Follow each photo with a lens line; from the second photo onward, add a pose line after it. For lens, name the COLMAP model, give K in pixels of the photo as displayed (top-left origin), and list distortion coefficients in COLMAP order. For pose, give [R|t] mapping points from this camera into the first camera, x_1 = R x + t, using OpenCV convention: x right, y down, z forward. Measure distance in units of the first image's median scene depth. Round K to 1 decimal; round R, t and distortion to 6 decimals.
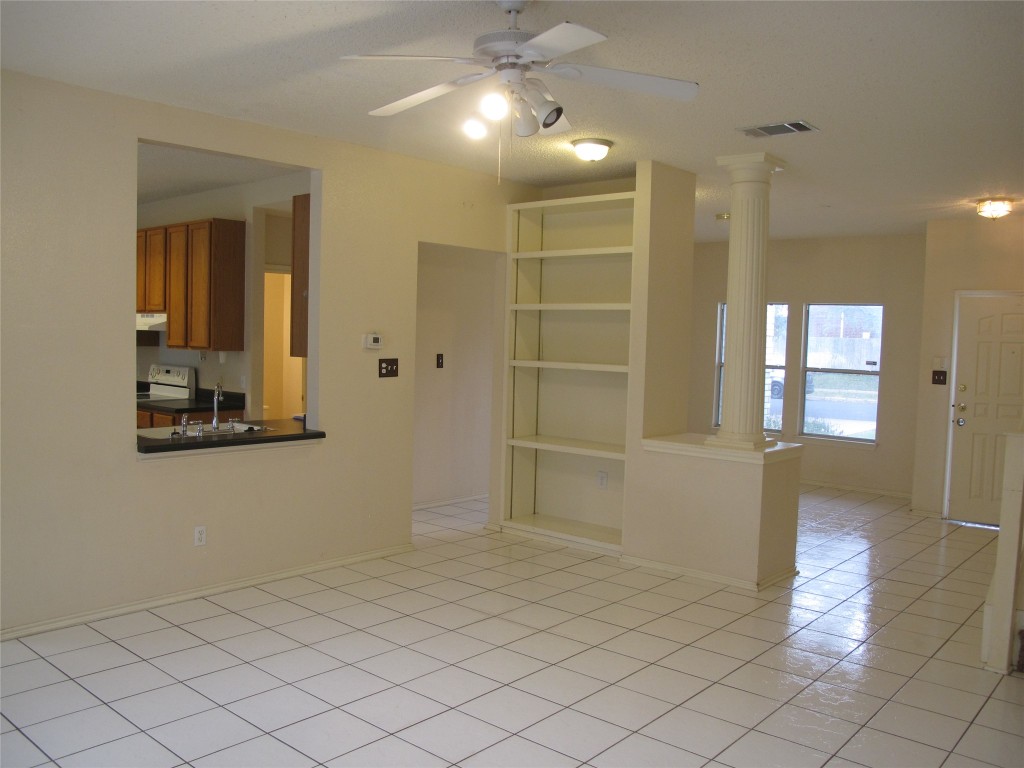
lens RADIAL K [[867.0, 0, 512.9], [0, 867.0, 397.3], [0, 0, 1]] dist [-0.146069, 0.113911]
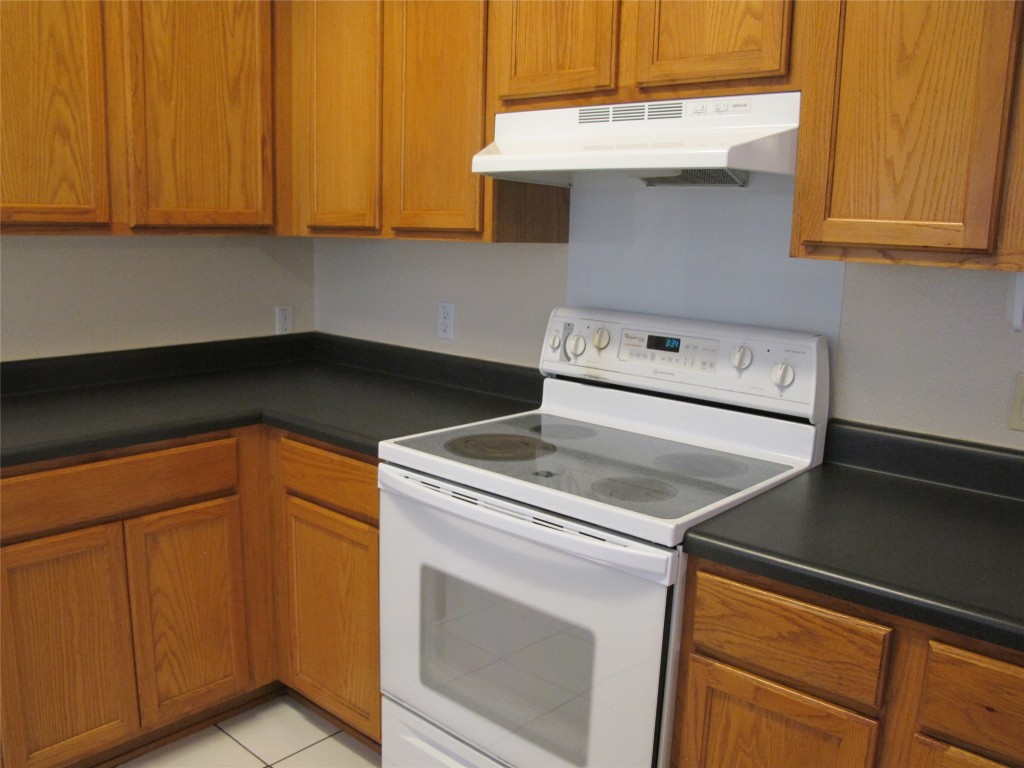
lens RADIAL K [[867.0, 0, 512.9], [0, 867.0, 397.3], [0, 0, 1]] dist [-0.146069, 0.113911]
pose [[0.999890, 0.005790, -0.013692, -0.463119], [-0.004083, 0.992578, 0.121538, -0.046921], [0.014294, -0.121468, 0.992492, 0.759956]]
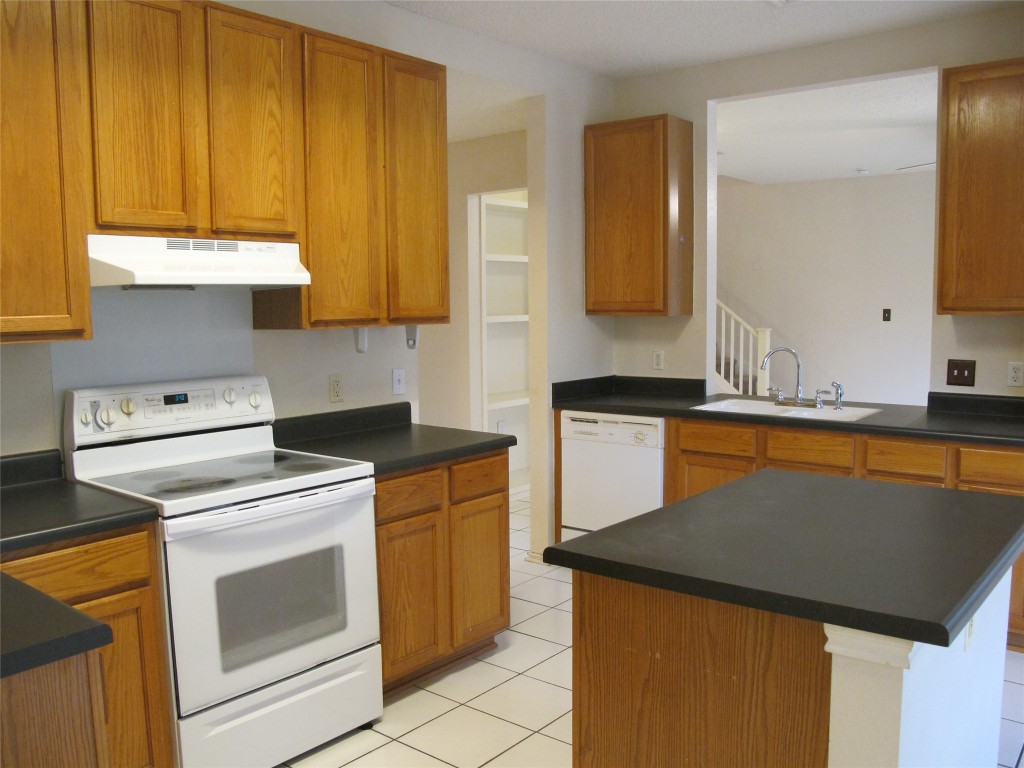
lens RADIAL K [[864.4, 0, 509.5], [0, 864.4, 388.7], [0, 0, 1]] dist [-0.141100, 0.109825]
pose [[-0.024413, -0.124840, 0.991877, -0.803458], [0.083561, 0.988445, 0.126464, -0.071450], [-0.996204, 0.085969, -0.013699, 0.886912]]
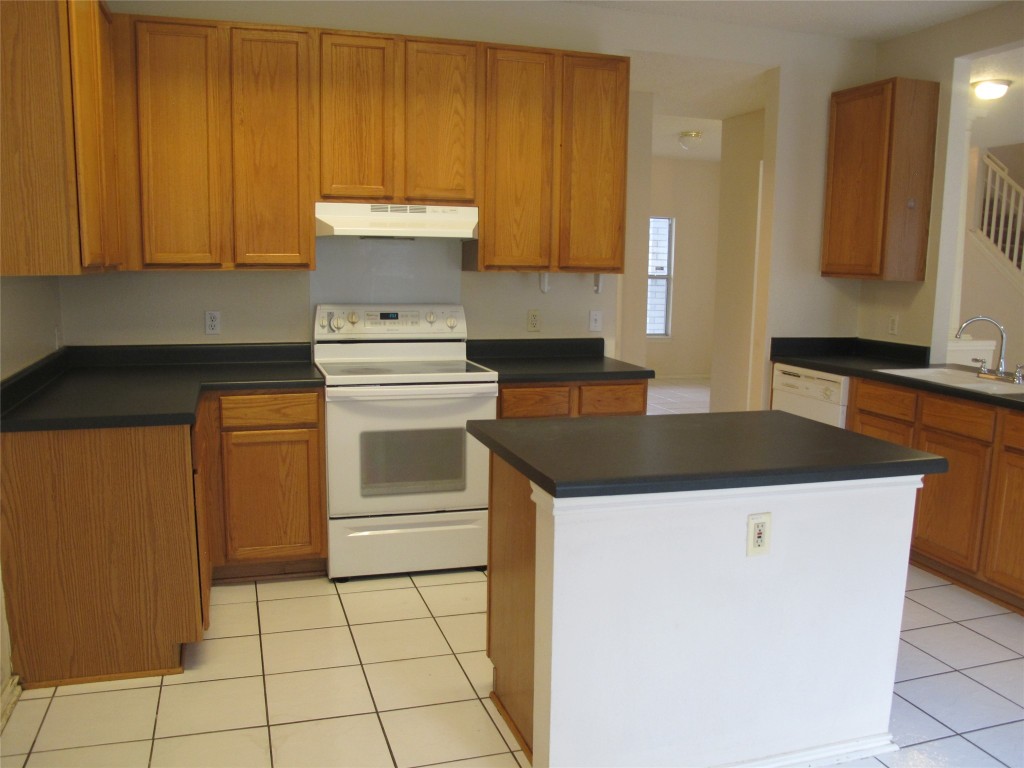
lens RADIAL K [[867.0, 0, 512.9], [0, 867.0, 397.3], [0, 0, 1]] dist [-0.146069, 0.113911]
pose [[0.521080, -0.149965, 0.840229, -0.856697], [0.056716, 0.988351, 0.141229, -0.053391], [-0.851621, -0.025938, 0.523516, 0.669177]]
